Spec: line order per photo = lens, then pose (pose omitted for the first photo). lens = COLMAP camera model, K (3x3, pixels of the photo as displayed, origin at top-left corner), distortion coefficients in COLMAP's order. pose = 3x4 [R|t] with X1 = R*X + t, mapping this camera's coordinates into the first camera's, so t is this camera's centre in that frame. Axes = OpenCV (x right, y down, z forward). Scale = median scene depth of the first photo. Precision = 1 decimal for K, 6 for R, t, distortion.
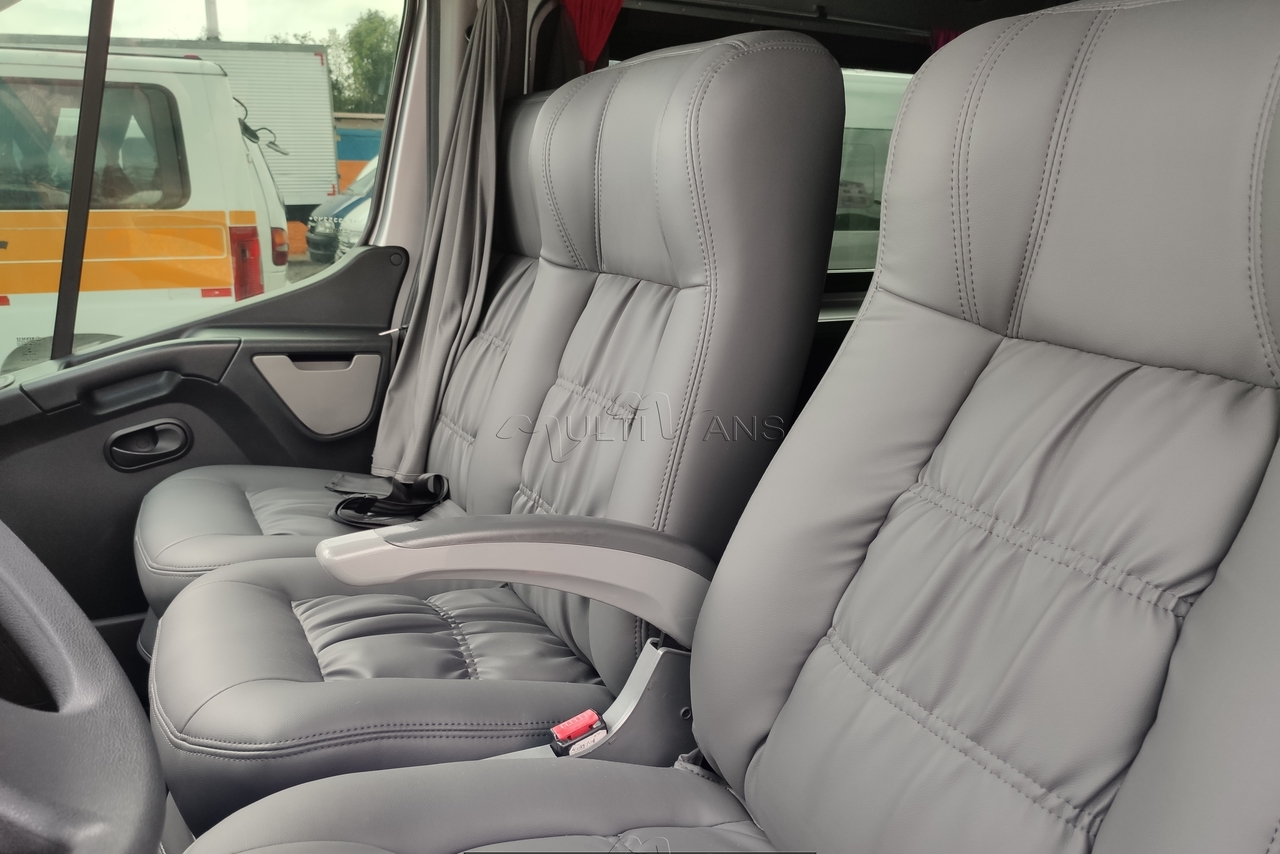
lens RADIAL K [[968.6, 0, 640.0], [0, 968.6, 427.0], [0, 0, 1]] dist [0.066609, -0.102212]
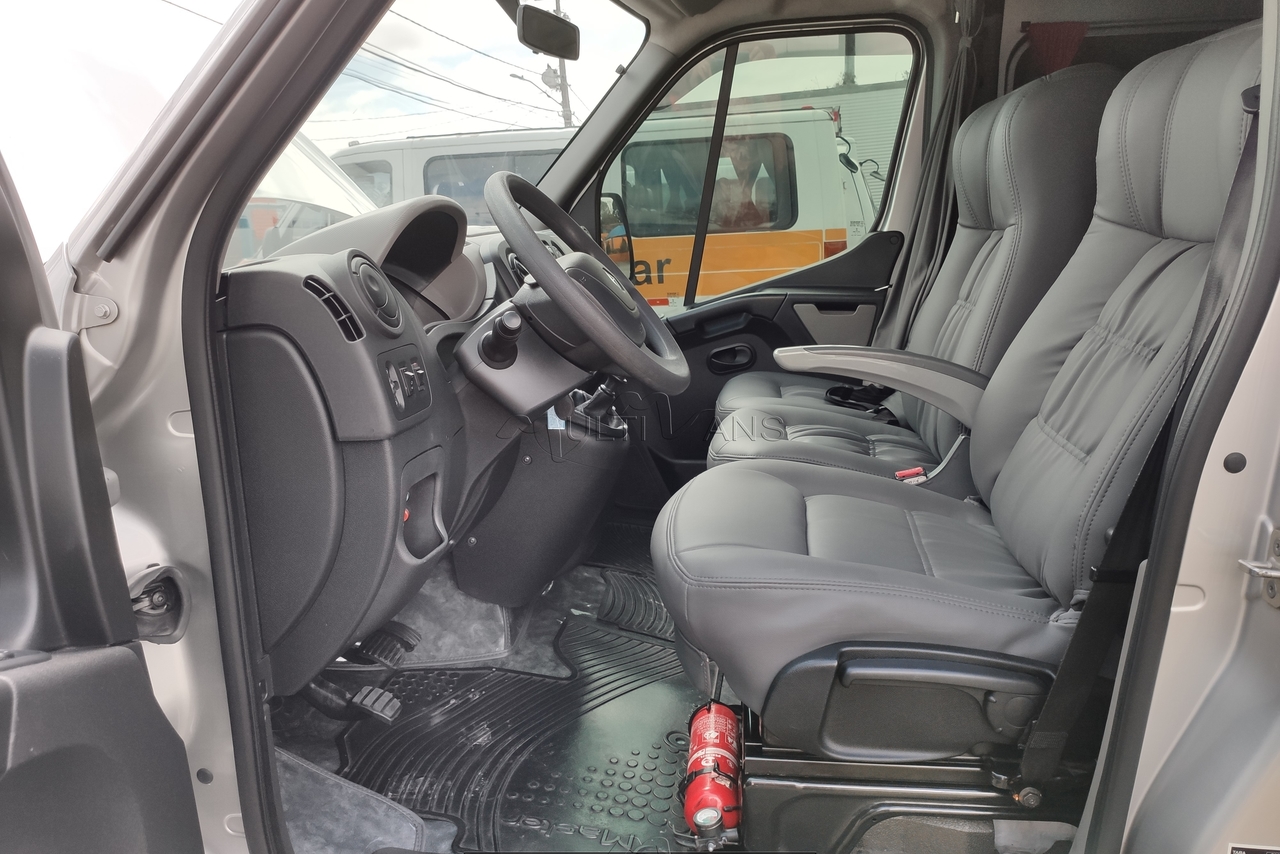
lens RADIAL K [[968.6, 0, 640.0], [0, 968.6, 427.0], [0, 0, 1]] dist [0.066609, -0.102212]
pose [[0.825106, 0.066335, -0.561070, 0.287143], [-0.080231, 0.996776, -0.000138, 0.144320], [0.559252, 0.045129, 0.827768, -0.417348]]
